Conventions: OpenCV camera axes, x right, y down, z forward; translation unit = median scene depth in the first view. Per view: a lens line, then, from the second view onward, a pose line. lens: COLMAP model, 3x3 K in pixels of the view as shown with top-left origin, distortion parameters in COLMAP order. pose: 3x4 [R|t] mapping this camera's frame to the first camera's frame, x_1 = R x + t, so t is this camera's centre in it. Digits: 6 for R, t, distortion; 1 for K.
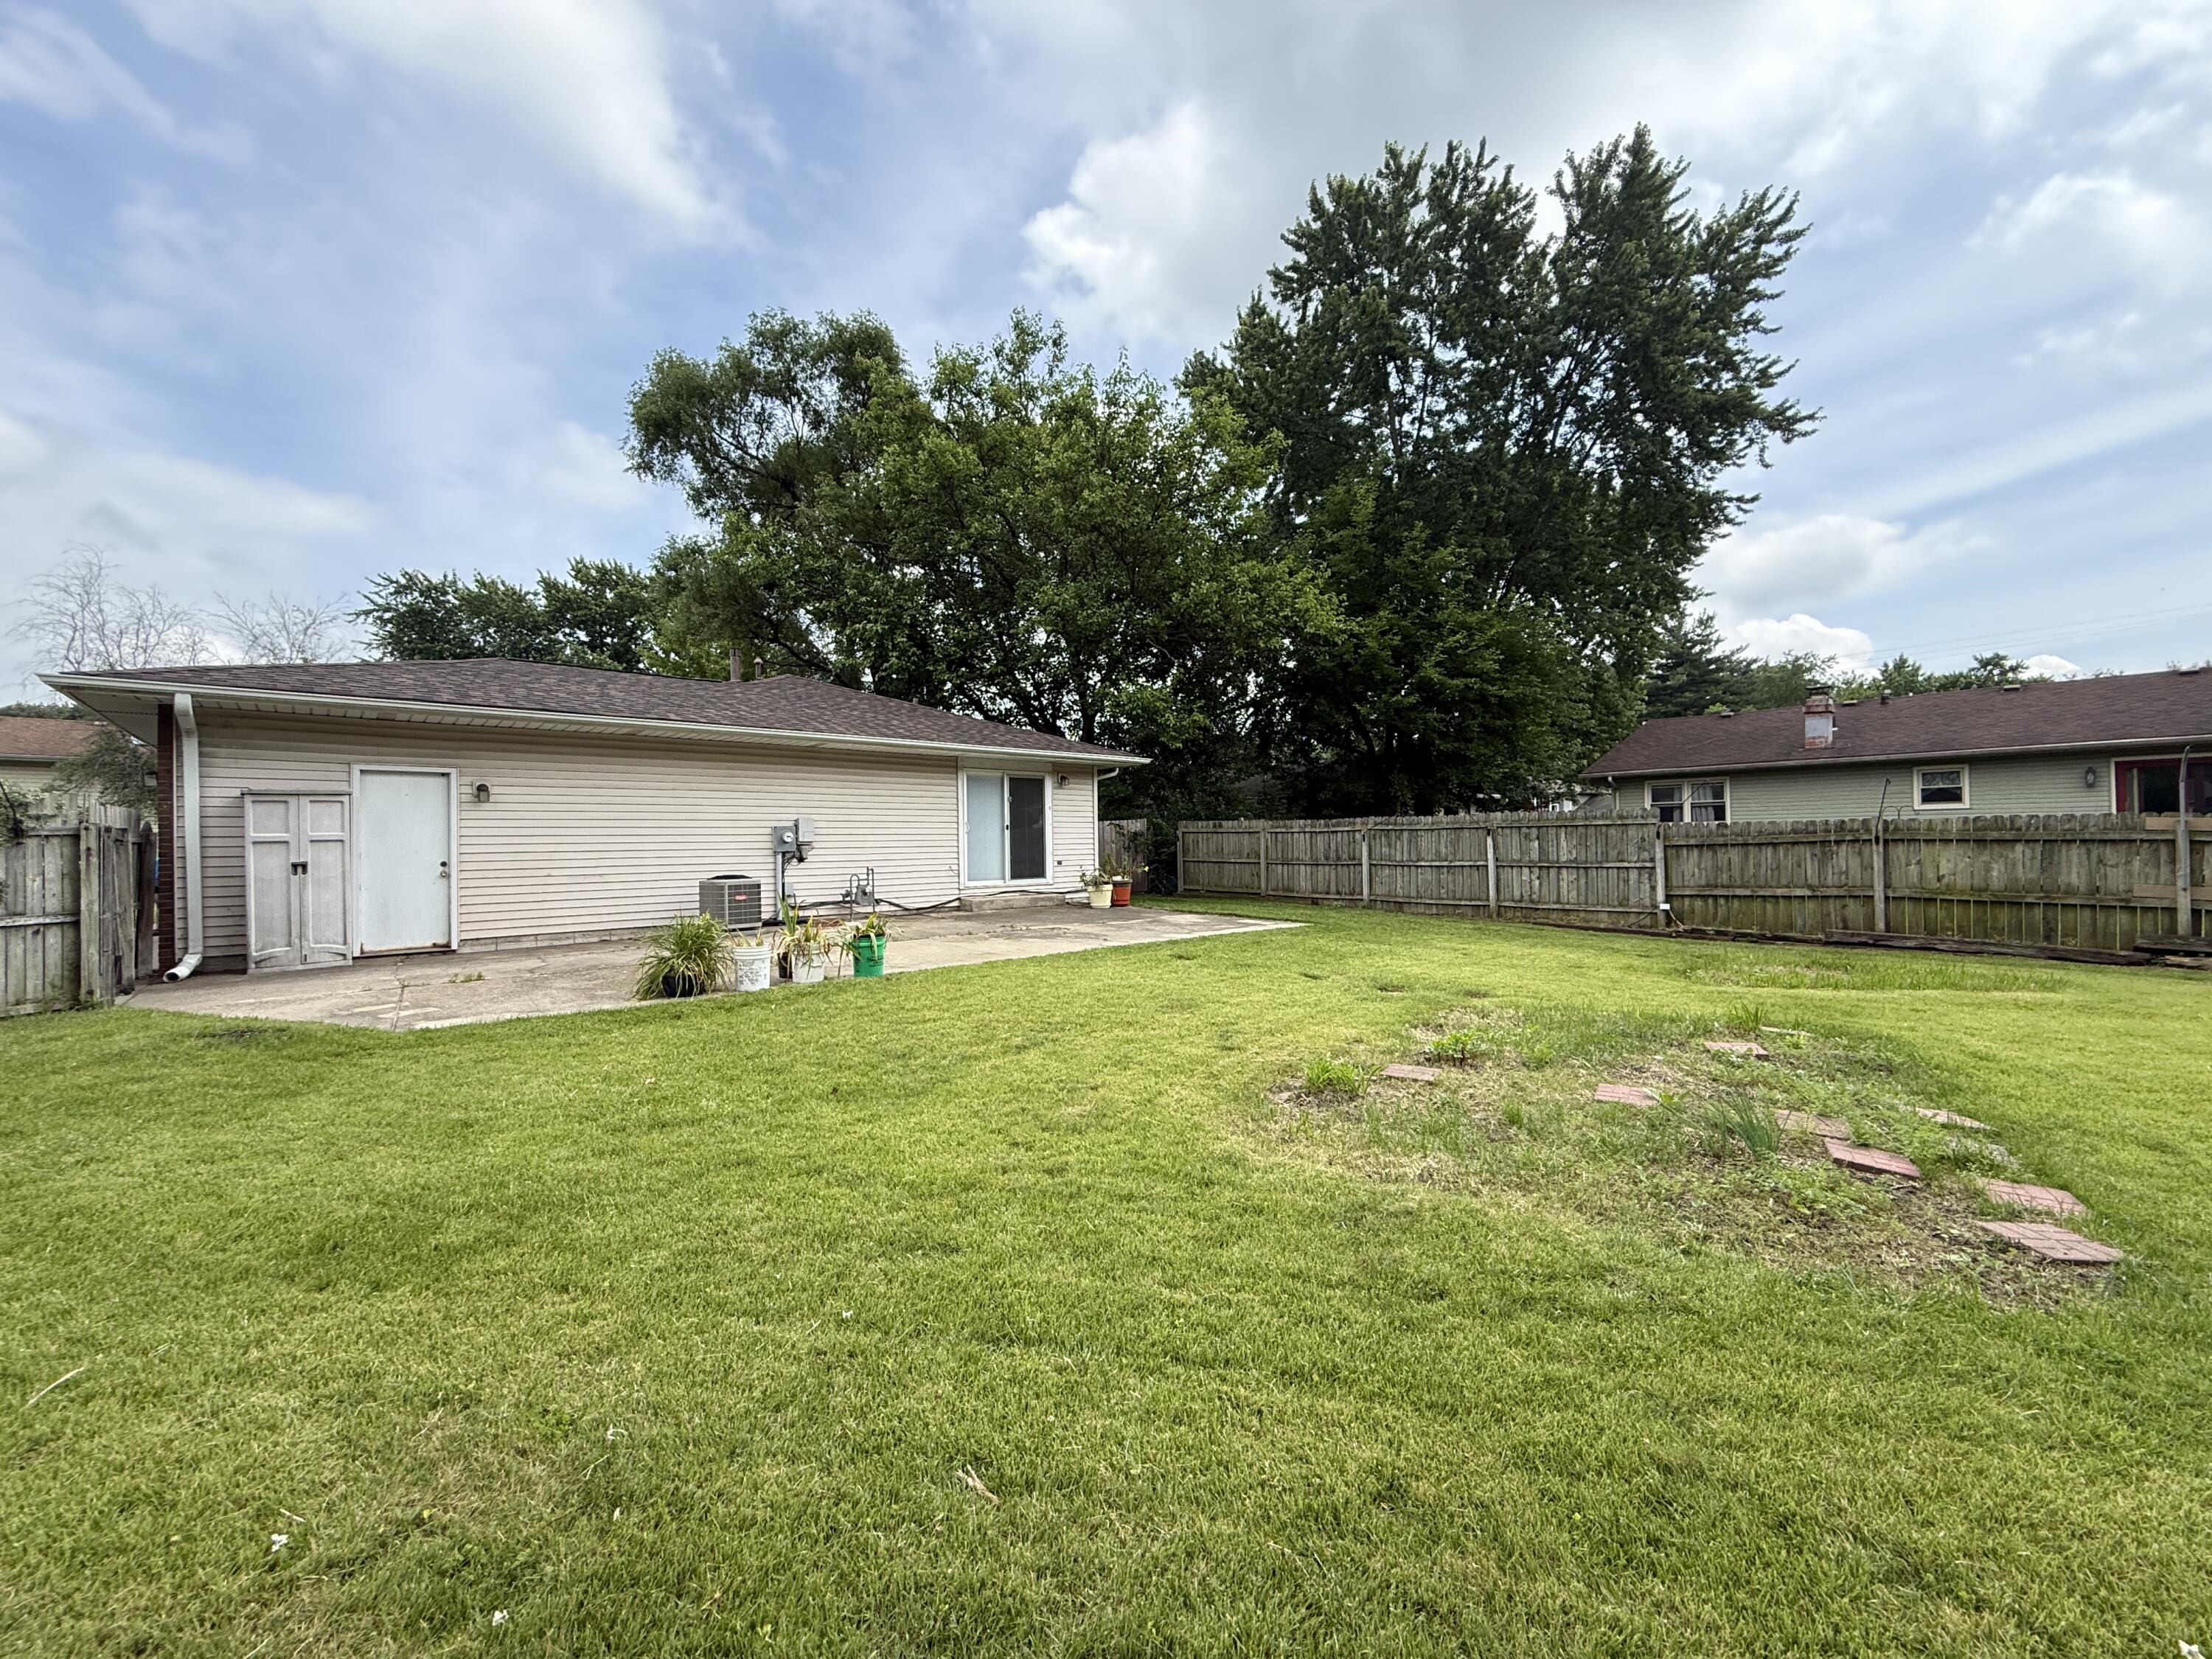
lens RADIAL K [[881.0, 0, 1106.3], [0, 881.0, 827.5], [0, 0, 1]] dist [-0.002360, 0.000536]
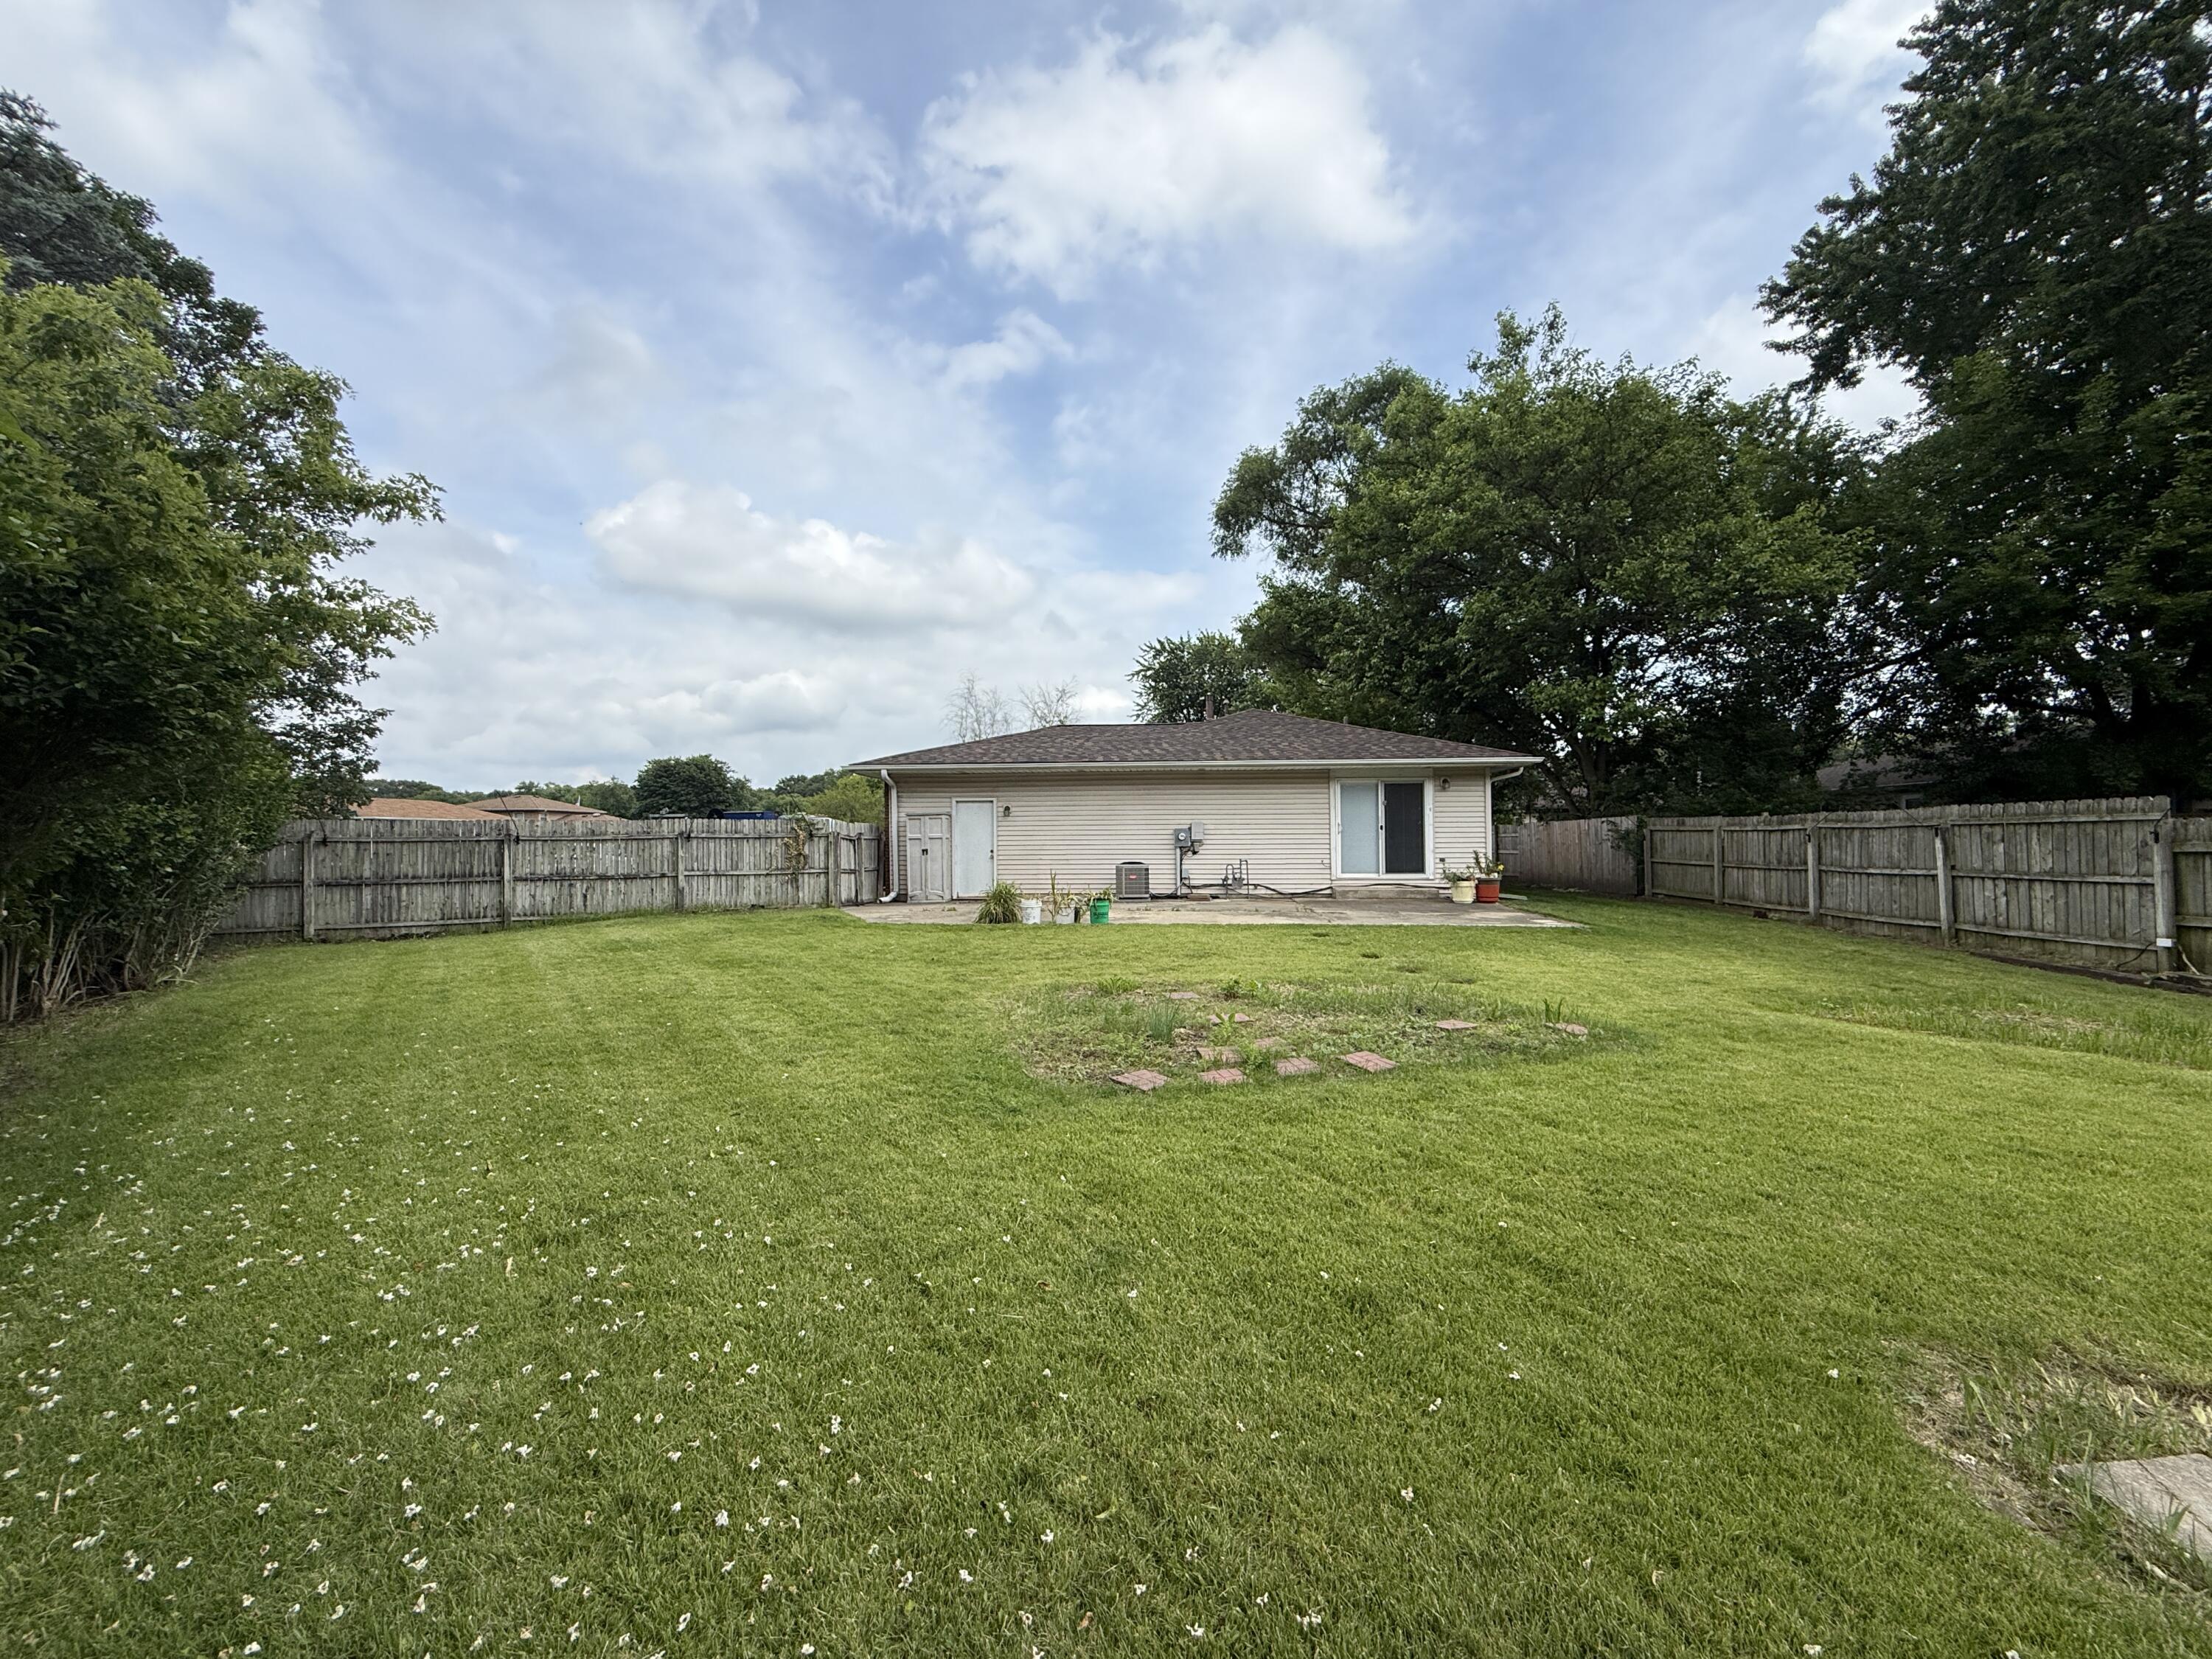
lens RADIAL K [[881.0, 0, 1105.0], [0, 881.0, 831.2], [0, 0, 1]] dist [-0.002360, 0.000536]
pose [[0.692770, -0.001028, -0.721158, 0.452502], [0.008668, 0.999939, 0.006901, -0.006504], [0.721107, -0.011032, 0.692736, -0.048650]]
